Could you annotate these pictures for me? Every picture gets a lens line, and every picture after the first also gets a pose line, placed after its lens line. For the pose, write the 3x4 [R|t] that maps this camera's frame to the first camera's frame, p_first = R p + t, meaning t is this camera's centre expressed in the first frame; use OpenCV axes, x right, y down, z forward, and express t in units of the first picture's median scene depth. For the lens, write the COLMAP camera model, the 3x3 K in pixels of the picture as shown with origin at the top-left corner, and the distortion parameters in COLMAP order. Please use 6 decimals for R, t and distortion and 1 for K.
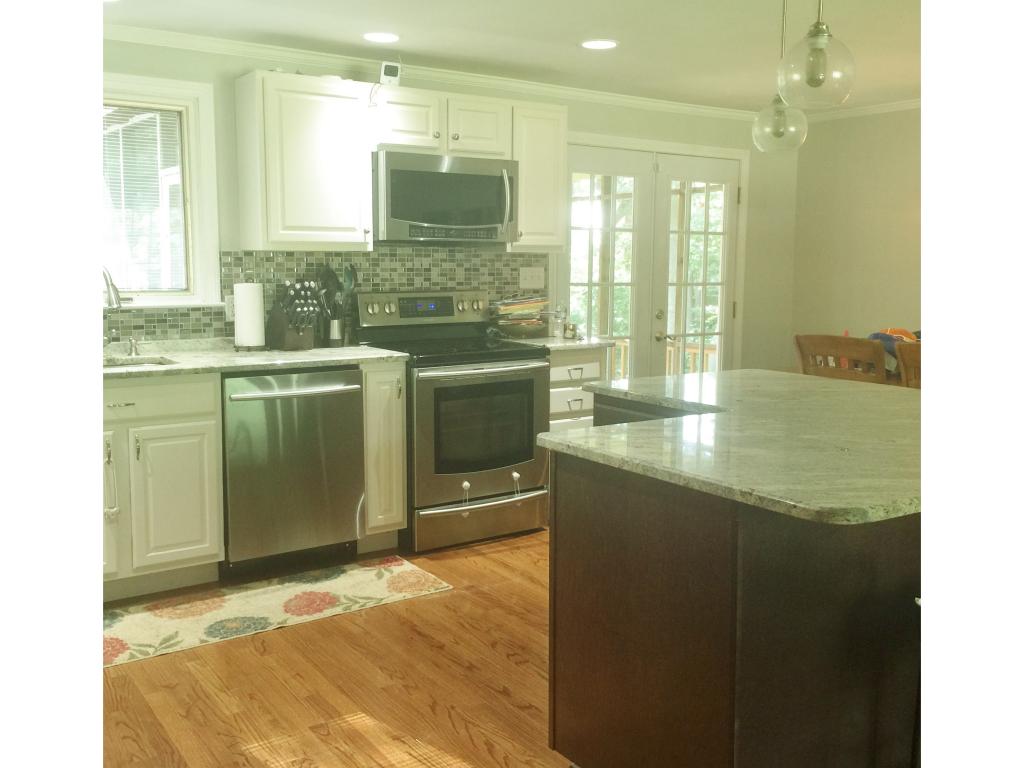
lens RADIAL K [[914.5, 0, 510.4], [0, 914.5, 377.3], [0, 0, 1]] dist [0.023365, 0.008322]
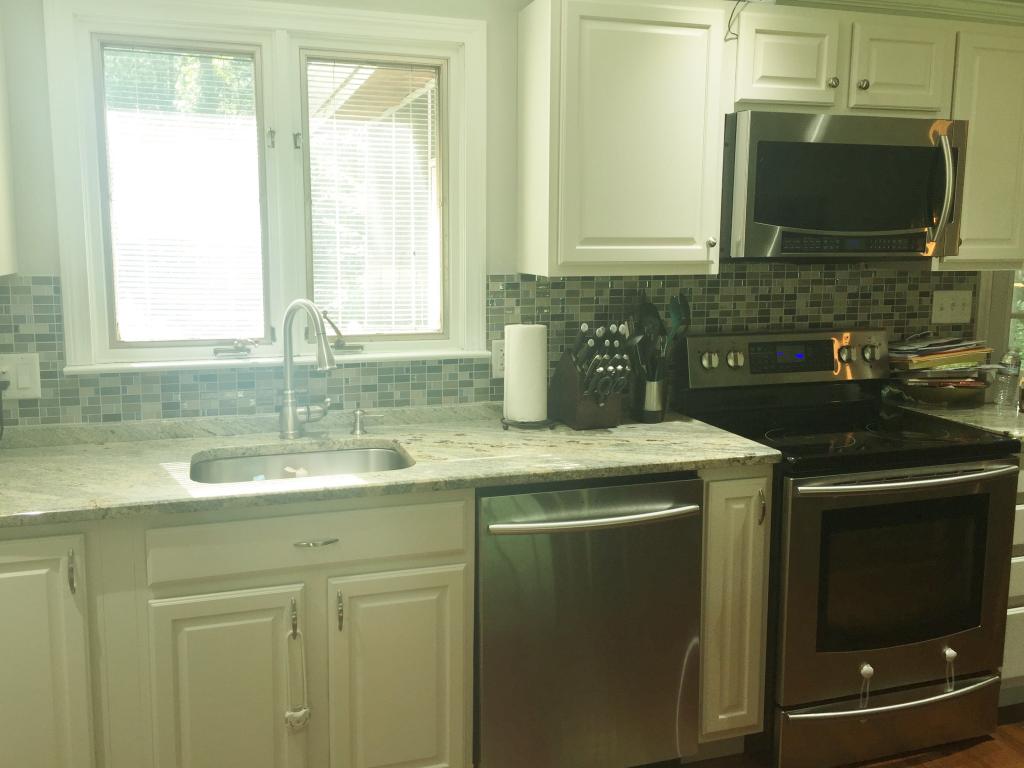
lens RADIAL K [[886.7, 0, 511.7], [0, 886.7, 367.0], [0, 0, 1]] dist [0.070912, -0.116438]
pose [[0.955355, 0.036308, -0.293222, -0.102951], [-0.034502, 0.999340, 0.011330, -0.075498], [0.293440, -0.000707, 0.955977, 0.370686]]
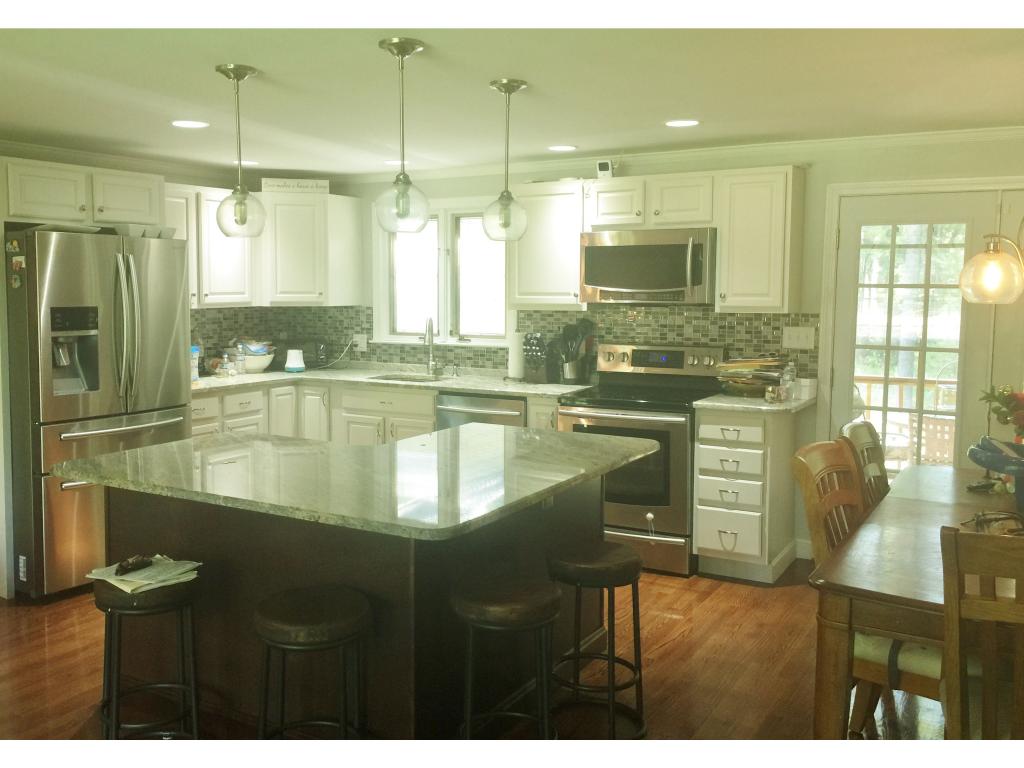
lens RADIAL K [[914.5, 0, 510.4], [0, 914.5, 377.3], [0, 0, 1]] dist [0.023365, 0.008322]
pose [[0.437999, 0.084908, -0.894957, 0.923667], [-0.113494, 0.992787, 0.038645, -0.083460], [0.891782, 0.084646, 0.444476, 0.354118]]
